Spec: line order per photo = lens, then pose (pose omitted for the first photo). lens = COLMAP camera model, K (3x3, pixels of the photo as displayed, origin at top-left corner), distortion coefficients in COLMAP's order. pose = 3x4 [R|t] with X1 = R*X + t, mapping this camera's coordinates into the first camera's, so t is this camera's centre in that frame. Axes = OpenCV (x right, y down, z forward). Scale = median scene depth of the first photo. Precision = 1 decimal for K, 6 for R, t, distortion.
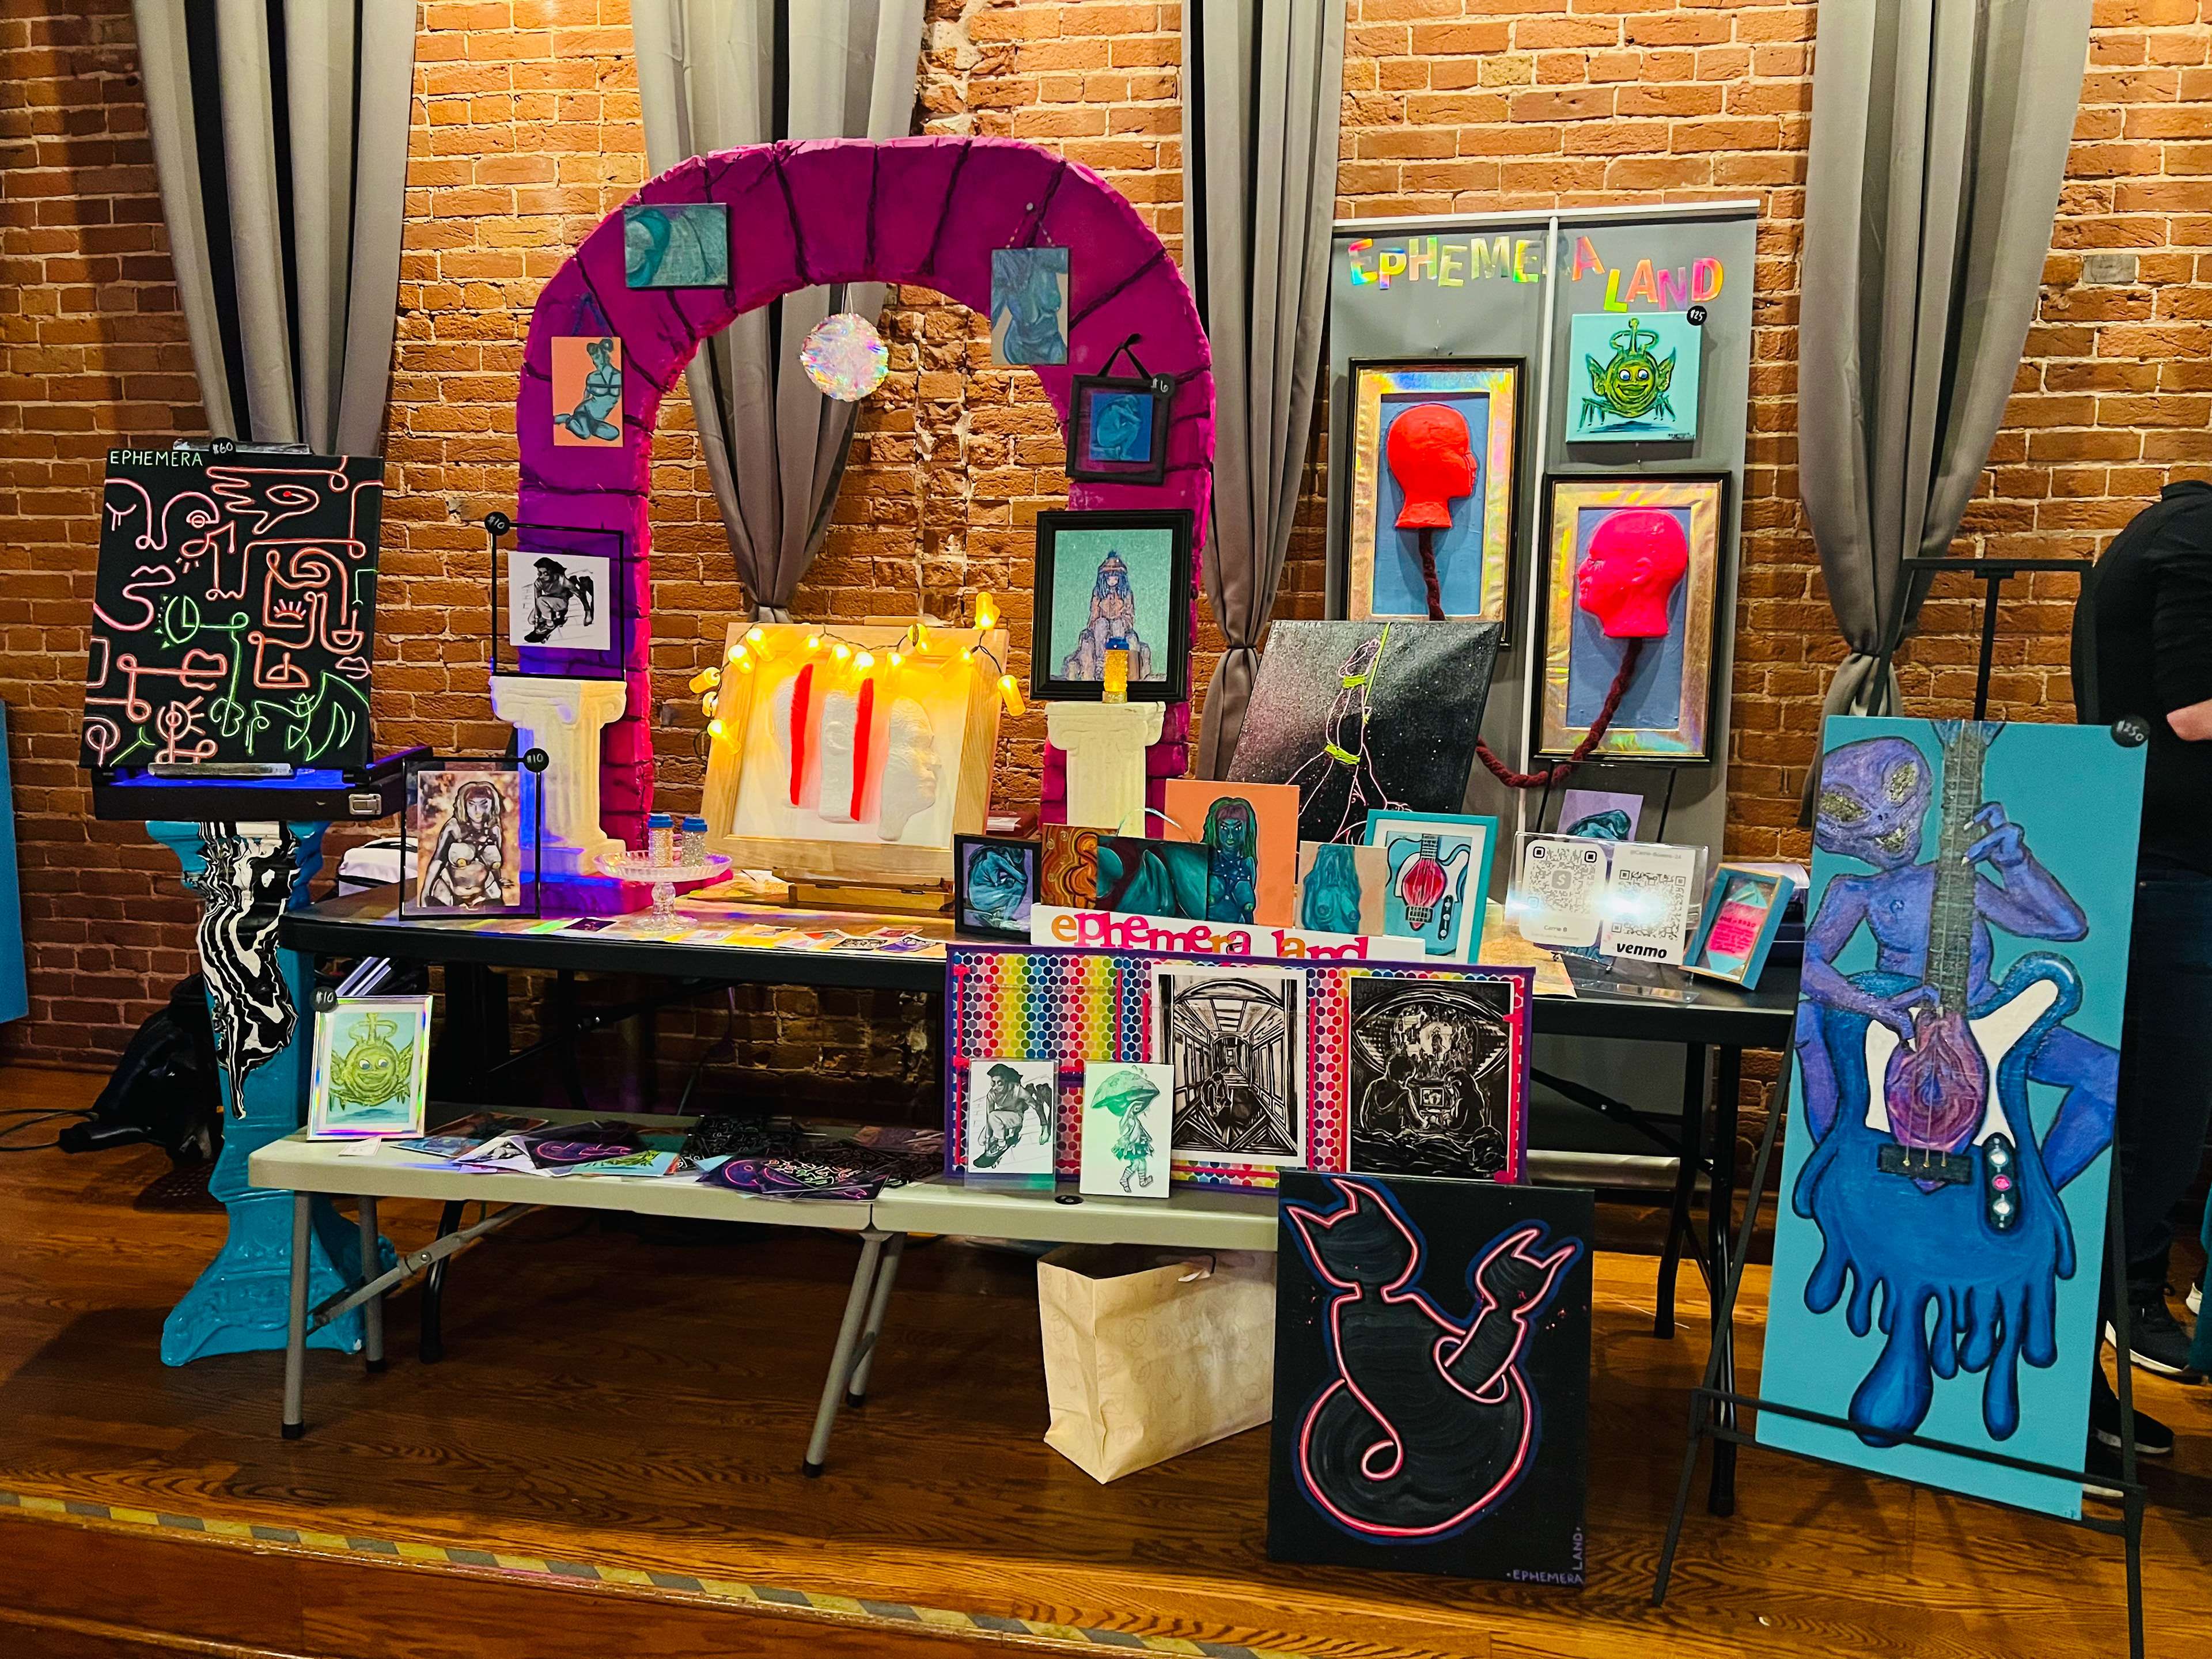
lens RADIAL K [[1652.1, 0, 1120.3], [0, 1652.1, 847.0], [0, 0, 1]] dist [0.046944, -0.057247]
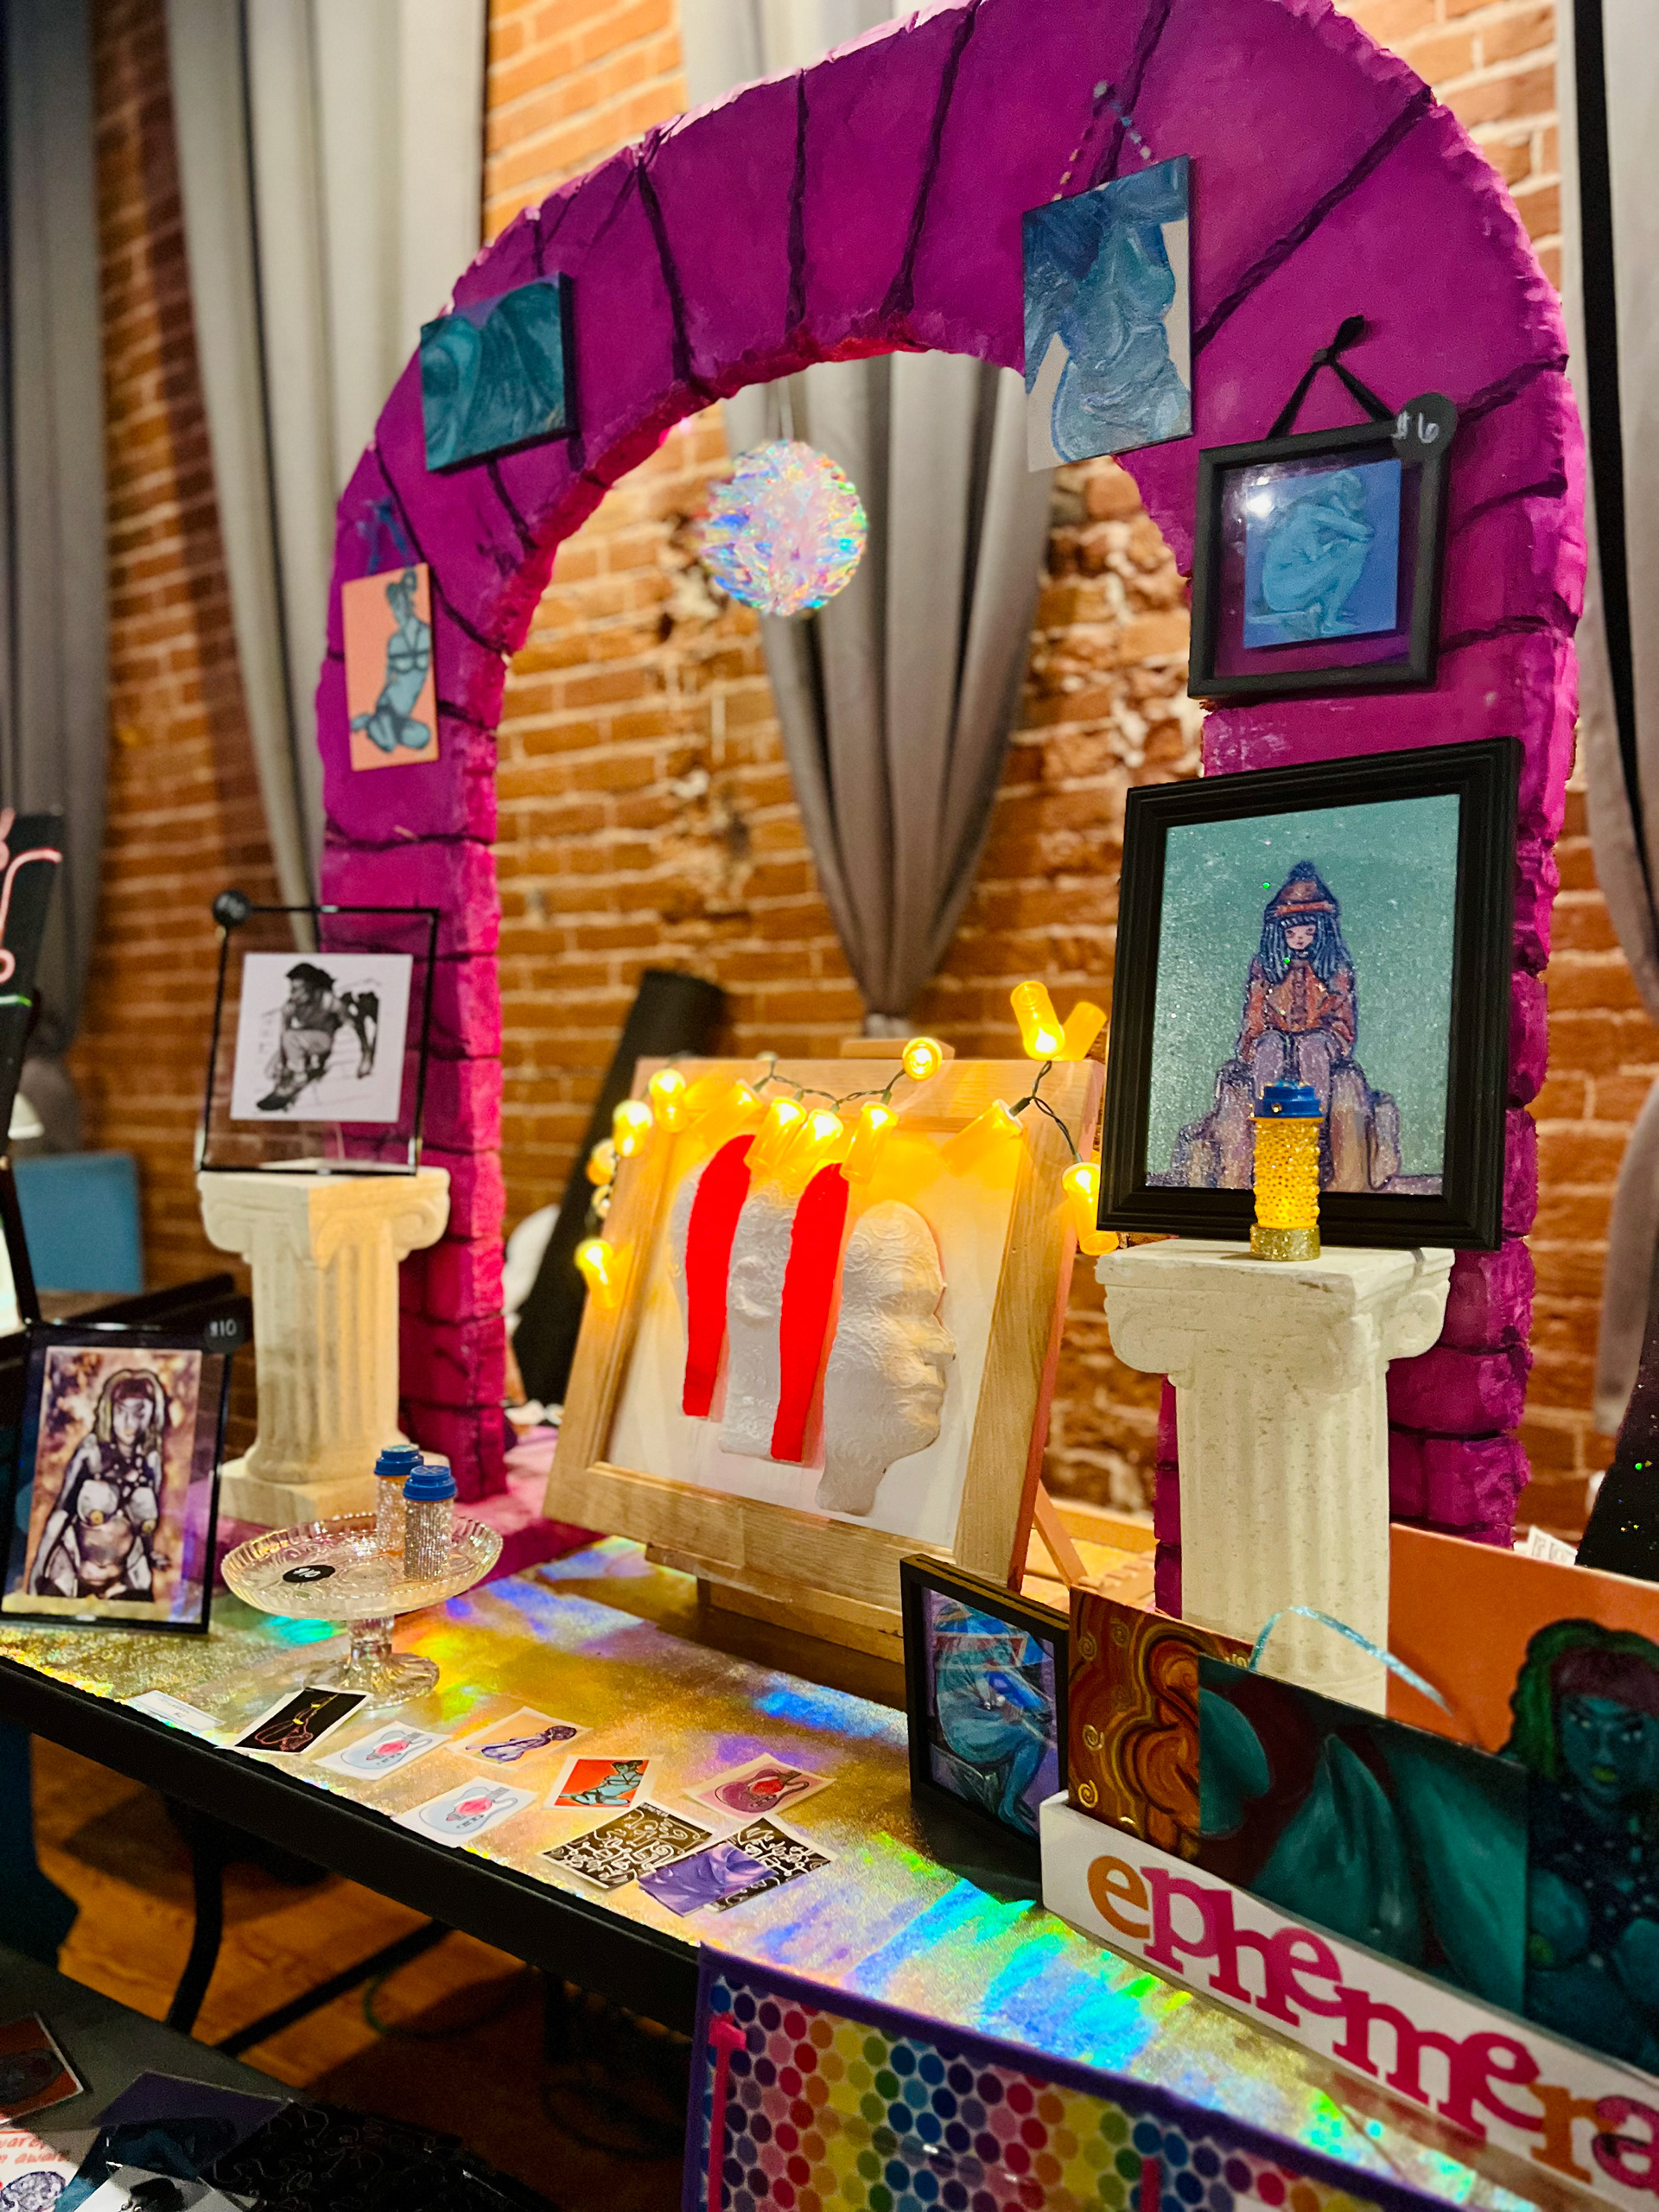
lens RADIAL K [[1652.1, 0, 836.8], [0, 1652.1, 1110.3], [0, 0, 1]] dist [0.046944, -0.057247]
pose [[0.899096, -0.016184, -0.437453, 0.066332], [-0.015878, 0.997453, -0.069536, -0.087494], [0.437464, 0.069466, 0.896549, 0.579350]]
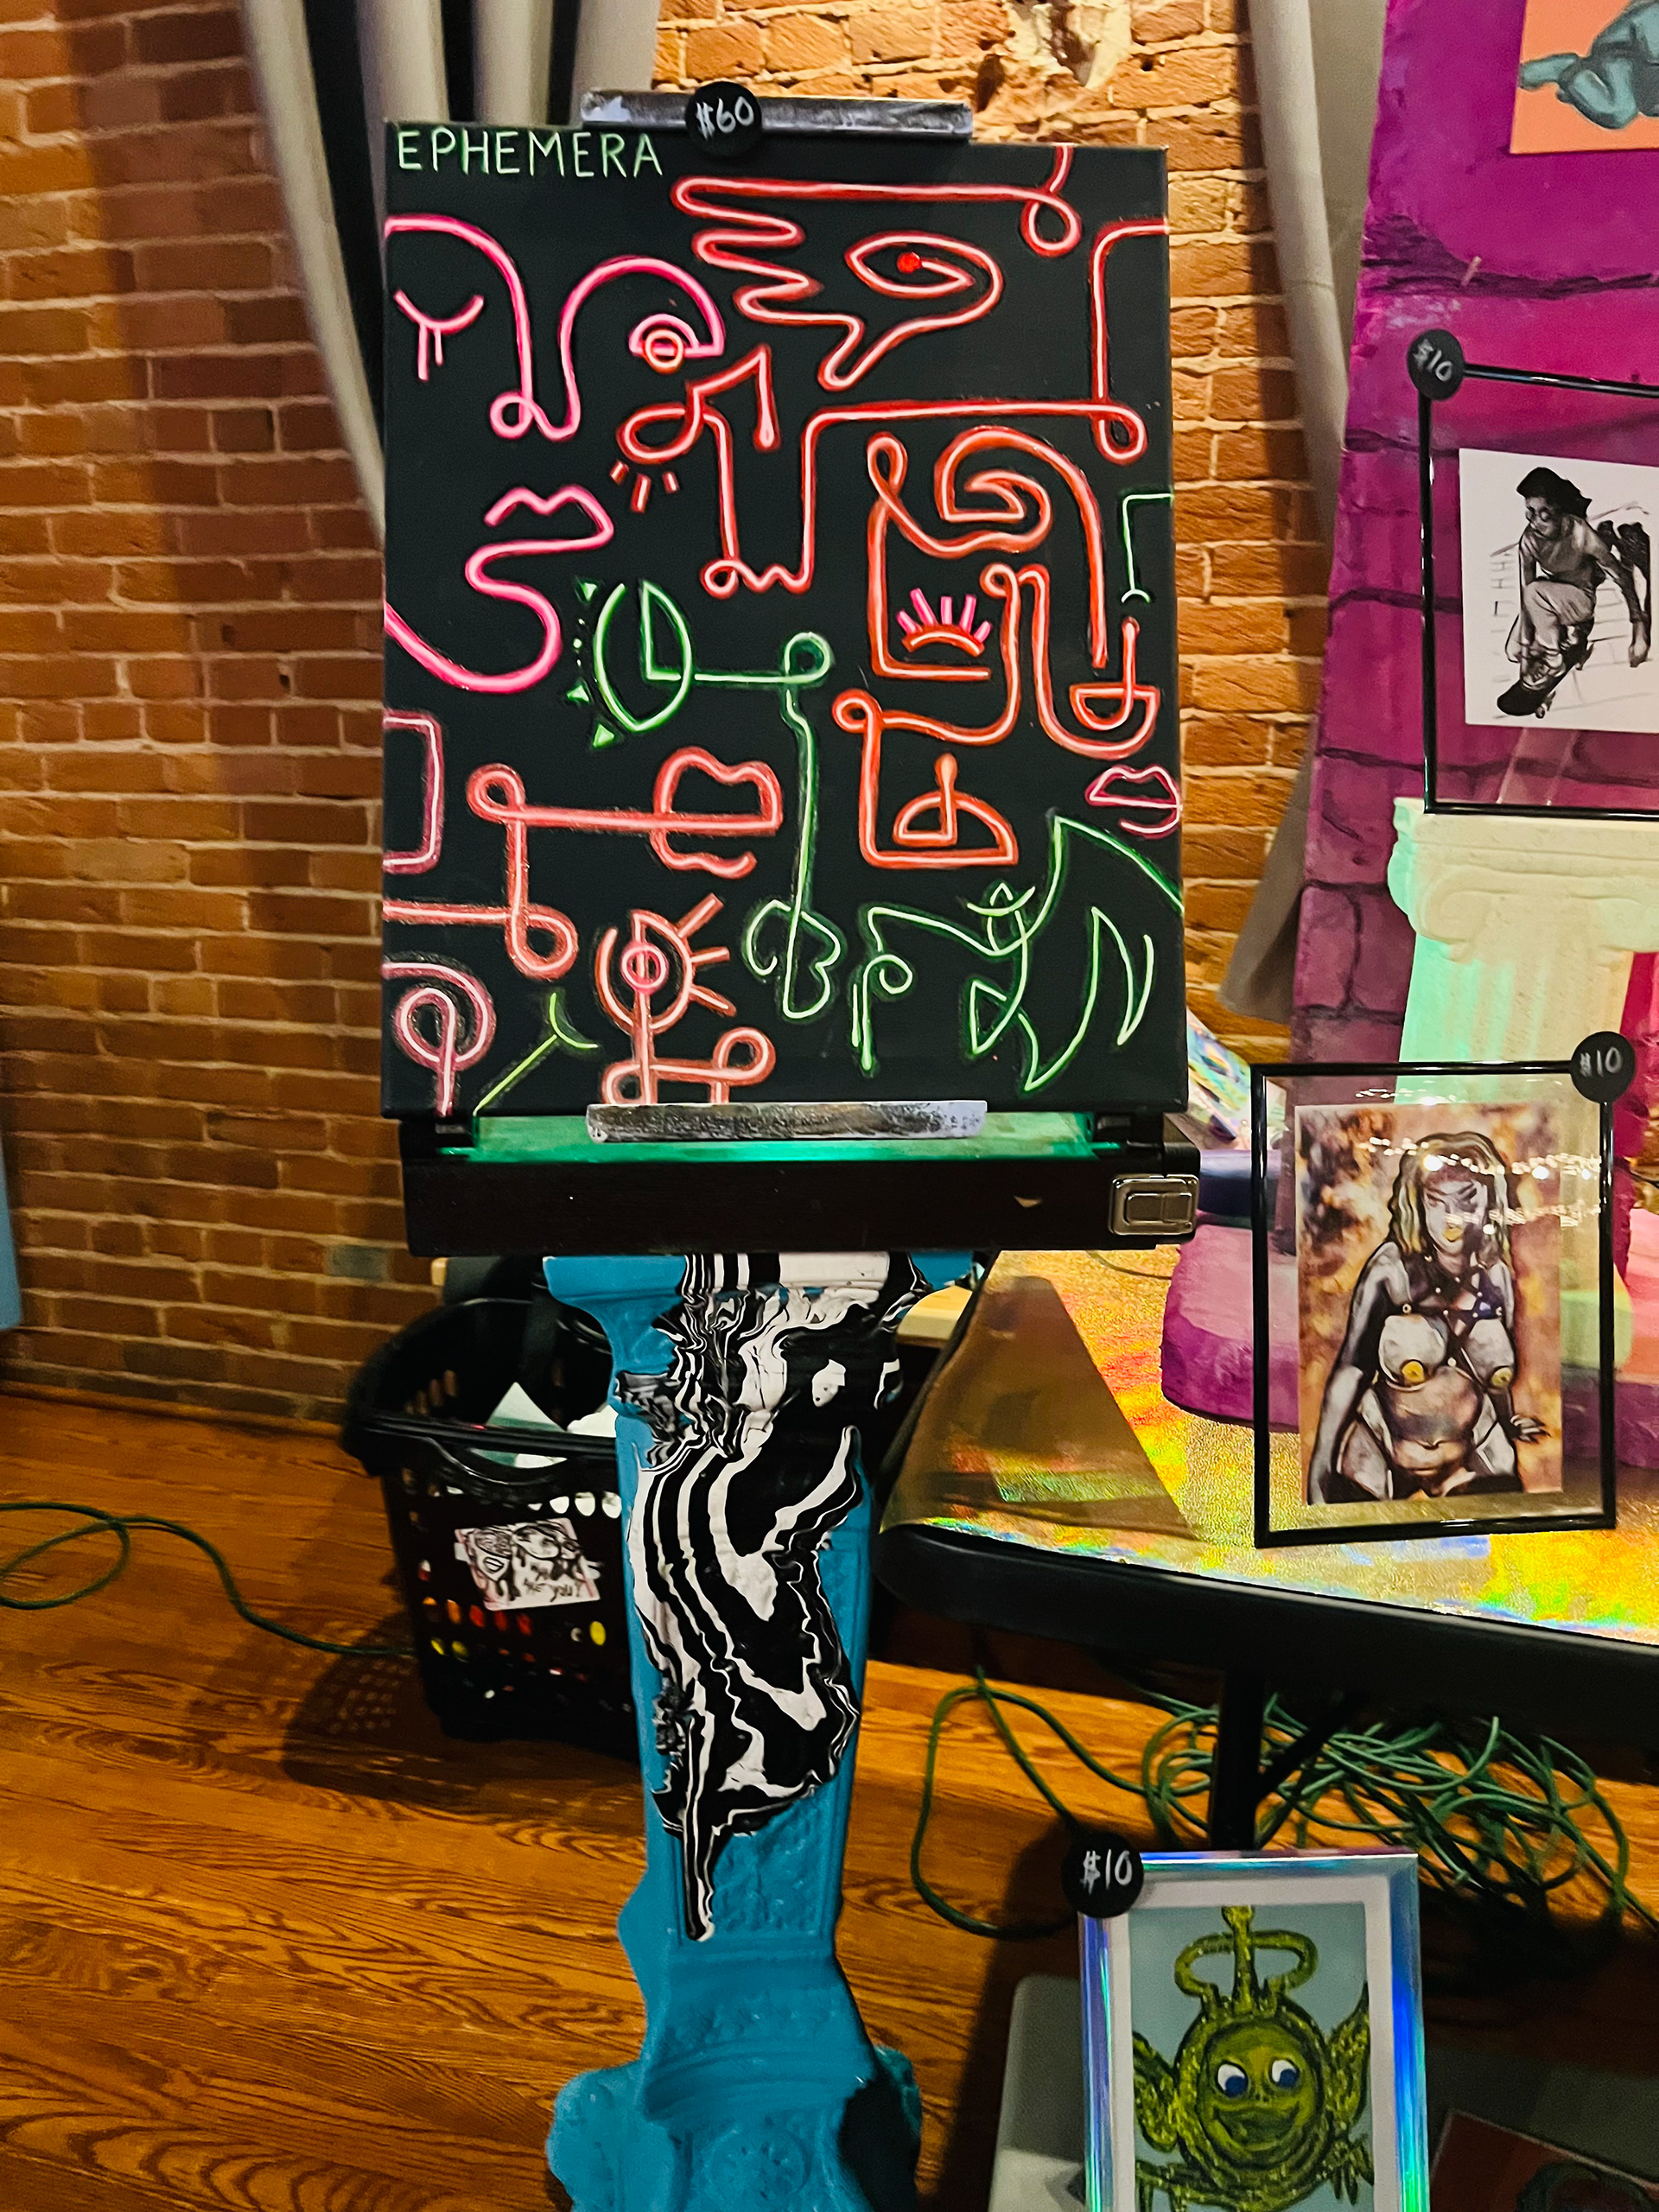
lens RADIAL K [[1652.1, 0, 821.6], [0, 1652.1, 1108.5], [0, 0, 1]] dist [0.046944, -0.057247]
pose [[0.996753, 0.009931, -0.079909, -0.472046], [-0.001247, 0.994150, 0.108004, -0.078372], [0.080514, -0.107554, 0.990934, 0.631662]]
